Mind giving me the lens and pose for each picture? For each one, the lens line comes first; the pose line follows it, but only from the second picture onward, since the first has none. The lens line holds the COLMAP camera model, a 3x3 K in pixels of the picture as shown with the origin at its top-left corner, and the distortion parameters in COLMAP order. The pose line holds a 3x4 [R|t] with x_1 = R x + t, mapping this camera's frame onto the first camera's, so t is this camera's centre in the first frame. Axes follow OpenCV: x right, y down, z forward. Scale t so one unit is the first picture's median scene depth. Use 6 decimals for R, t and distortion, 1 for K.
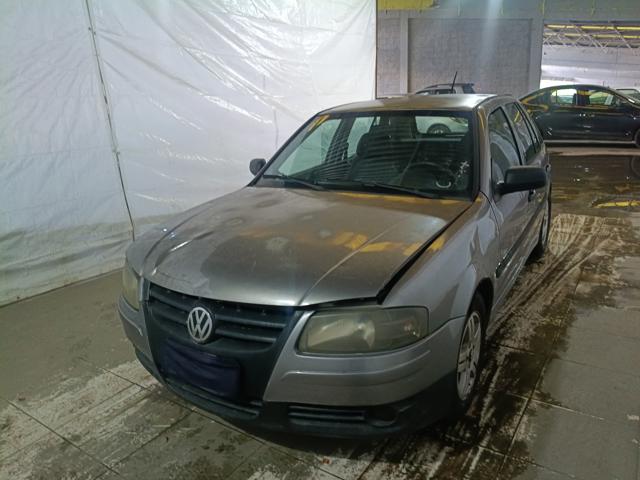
lens RADIAL K [[476.4, 0, 329.6], [0, 476.4, 239.9], [0, 0, 1]] dist [-0.010705, -0.006207]
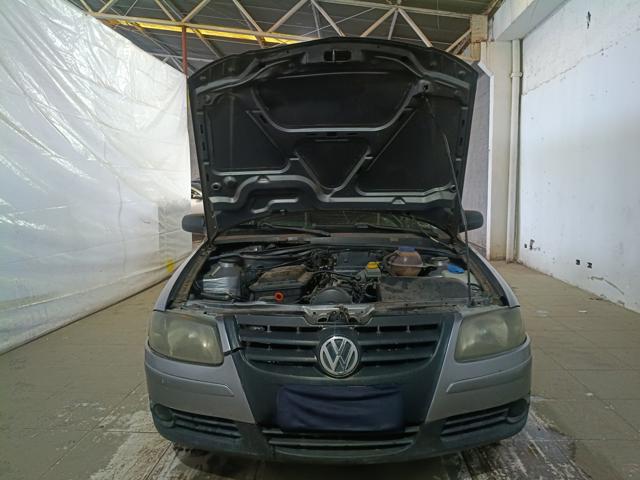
lens RADIAL K [[473.8, 0, 329.3], [0, 473.8, 242.0], [0, 0, 1]] dist [-0.014895, -0.002628]
pose [[0.866473, -0.025532, 0.498571, -0.662663], [0.118829, 0.980536, -0.156299, 0.095782], [-0.484876, 0.194674, 0.852641, 0.191345]]
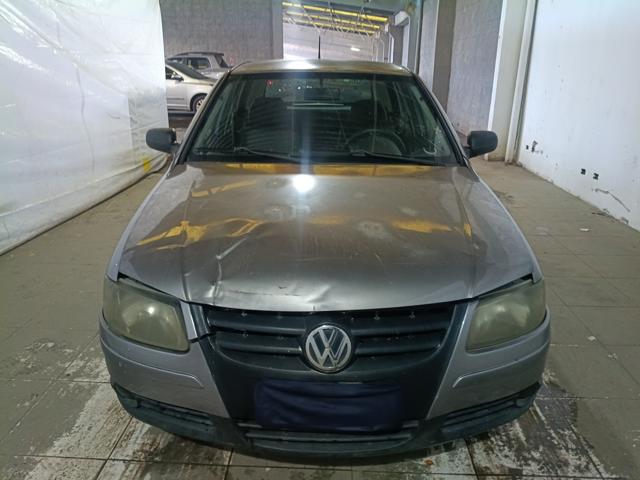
lens RADIAL K [[476.4, 0, 329.6], [0, 476.4, 239.9], [0, 0, 1]] dist [-0.010705, -0.006207]
pose [[0.855930, -0.128111, 0.500971, -0.567482], [0.100353, 0.991558, 0.082110, -0.045996], [-0.507261, -0.020006, 0.861560, 0.331019]]
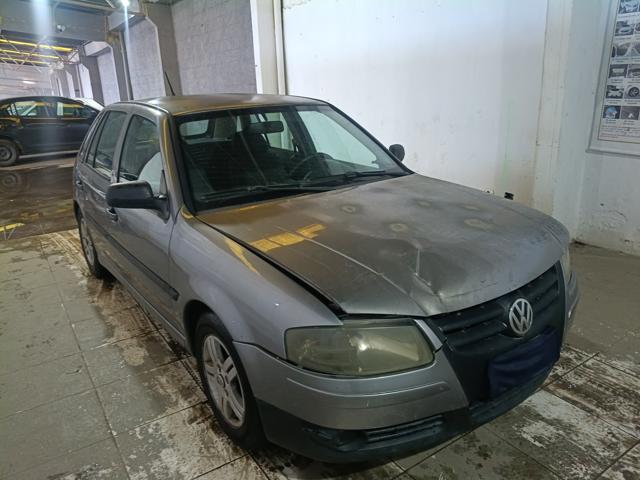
lens RADIAL K [[473.8, 0, 329.3], [0, 473.8, 242.0], [0, 0, 1]] dist [-0.014895, -0.002628]
pose [[0.409160, -0.260728, 0.874419, -1.108589], [0.282382, 0.947444, 0.150369, -0.194232], [-0.867668, 0.185395, 0.461281, 0.794170]]
